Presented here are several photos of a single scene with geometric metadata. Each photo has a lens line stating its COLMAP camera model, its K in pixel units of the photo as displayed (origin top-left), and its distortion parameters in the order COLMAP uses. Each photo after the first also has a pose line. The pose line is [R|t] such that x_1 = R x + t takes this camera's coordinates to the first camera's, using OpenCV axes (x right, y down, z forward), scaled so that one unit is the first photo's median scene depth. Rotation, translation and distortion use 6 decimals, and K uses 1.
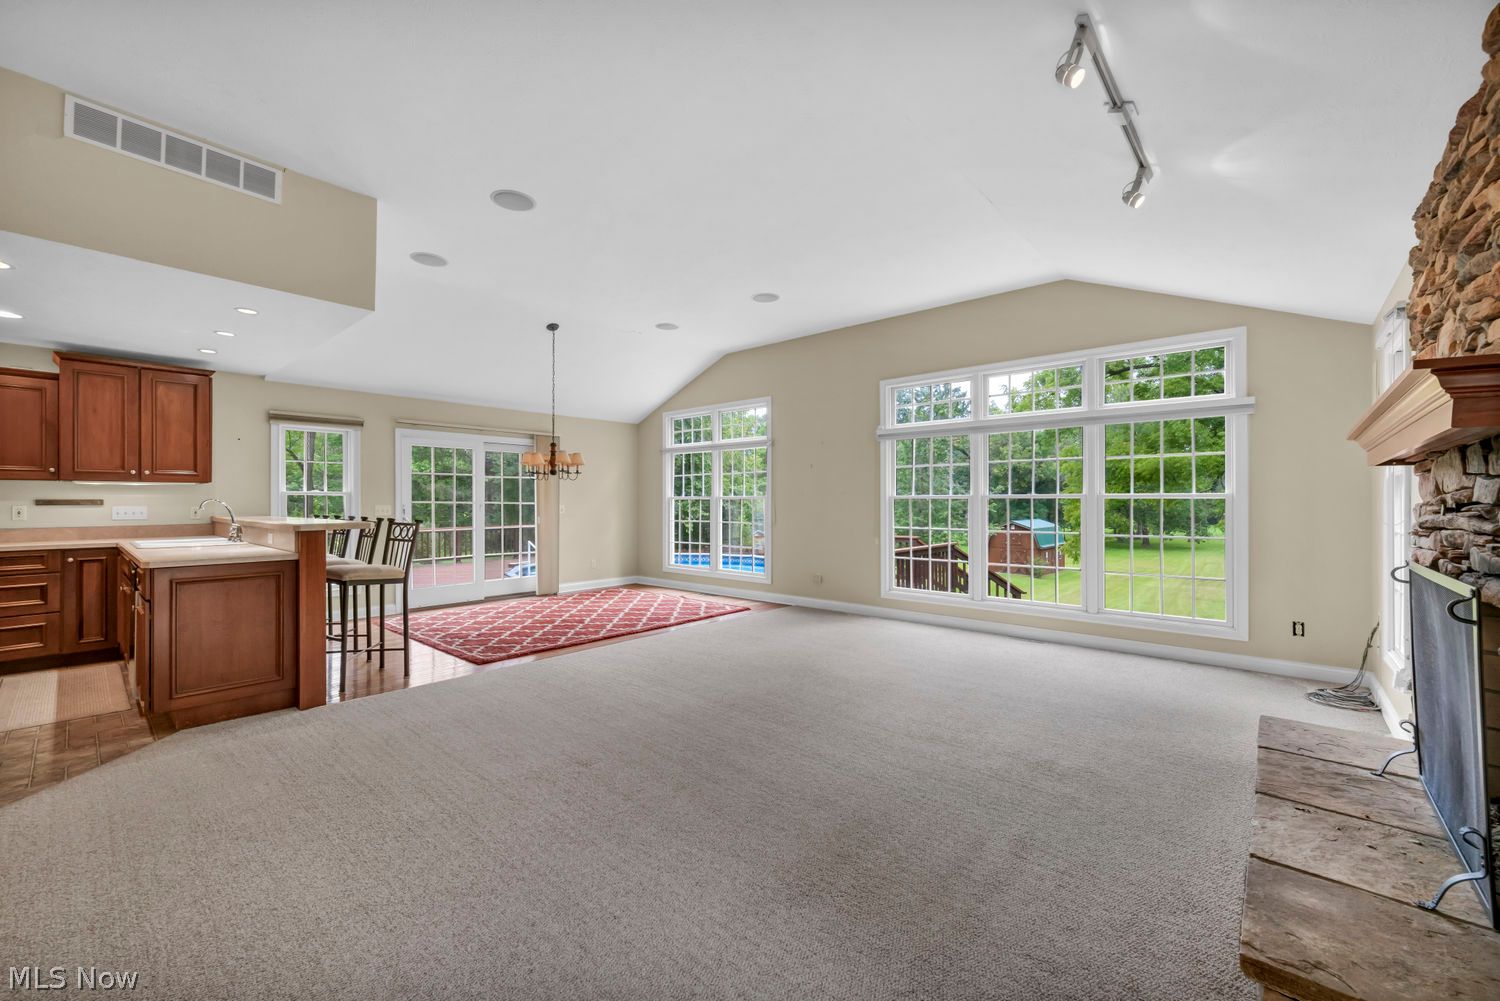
lens RADIAL K [[597.8, 0, 753.0], [0, 597.8, 500.8], [0, 0, 1]] dist [0.000622, -0.000121]
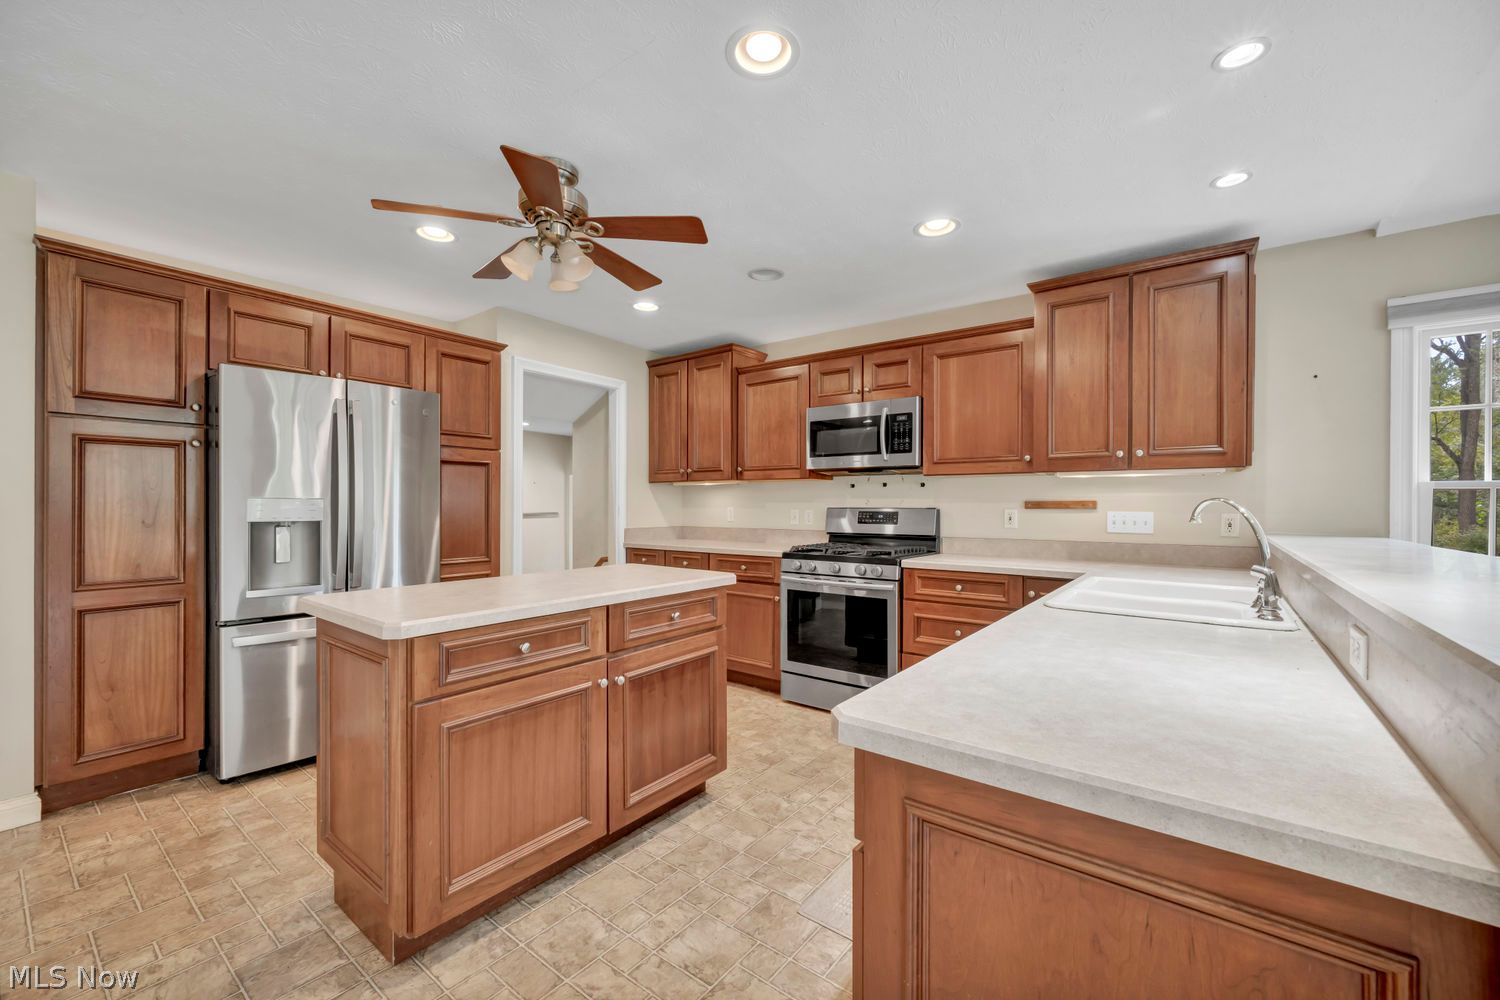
lens RADIAL K [[602.1, 0, 749.0], [0, 602.1, 504.8], [0, 0, 1]] dist [0.001443, -0.000179]
pose [[0.061920, 0.002103, -0.998079, -0.463501], [-0.003906, 0.999991, 0.001865, 0.002406], [0.998073, 0.003783, 0.061928, 0.593253]]
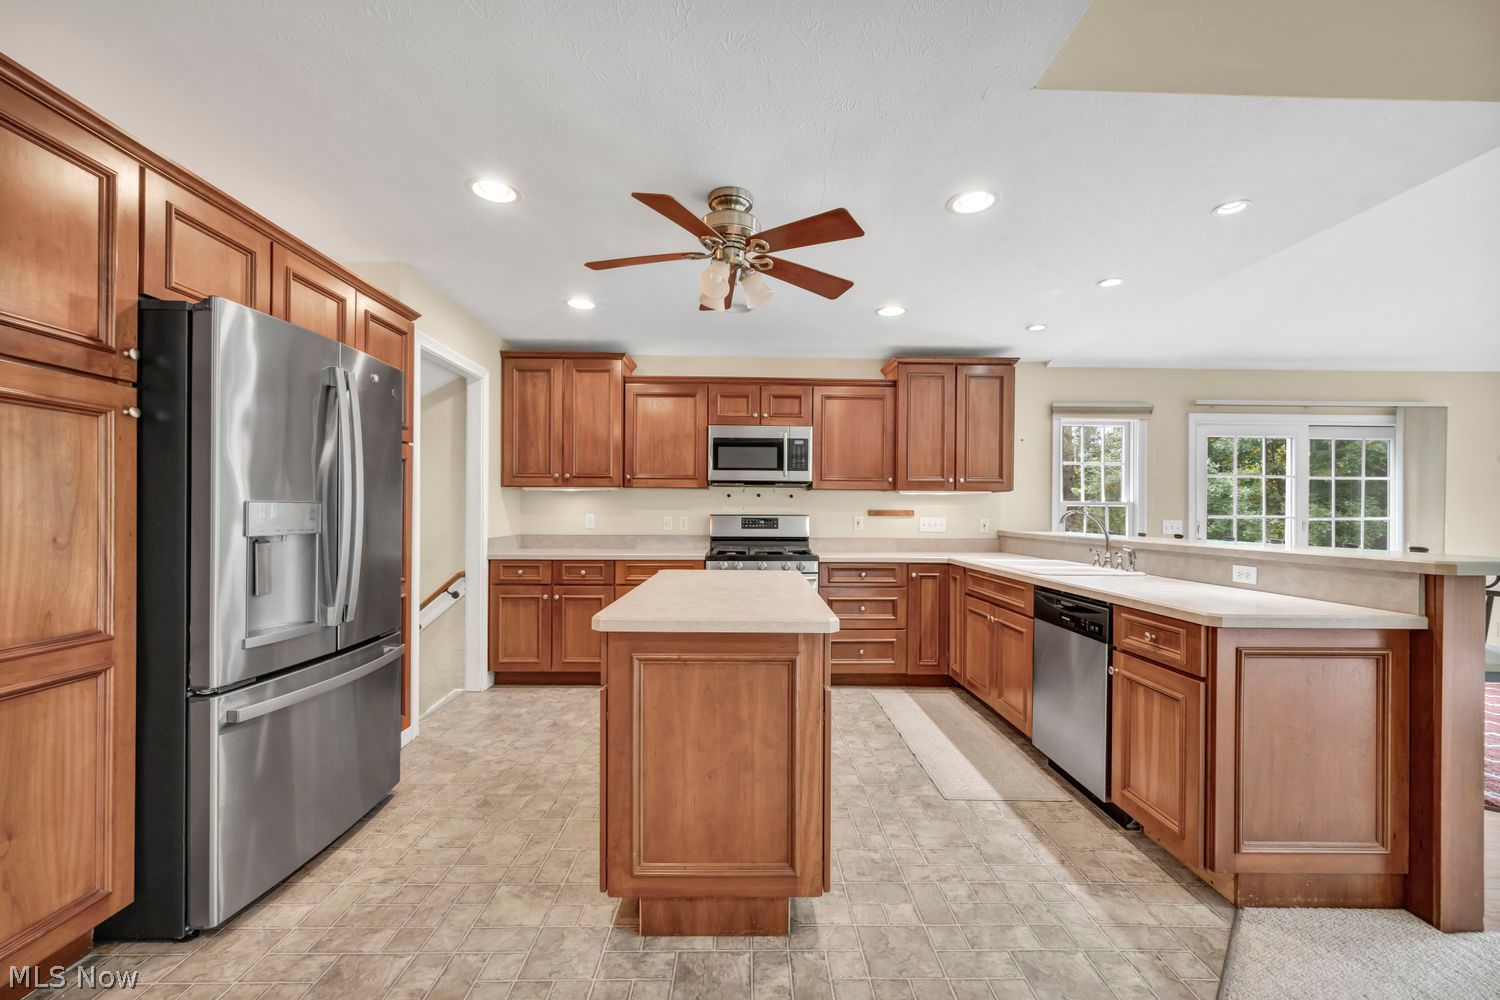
lens RADIAL K [[606.7, 0, 748.7], [0, 606.7, 512.2], [0, 0, 1]] dist [0.002321, 0.000243]
pose [[0.666930, 0.007149, -0.745086, -0.551112], [-0.009473, 0.999955, 0.001115, 0.002413], [0.745061, 0.006314, 0.666967, 0.160491]]
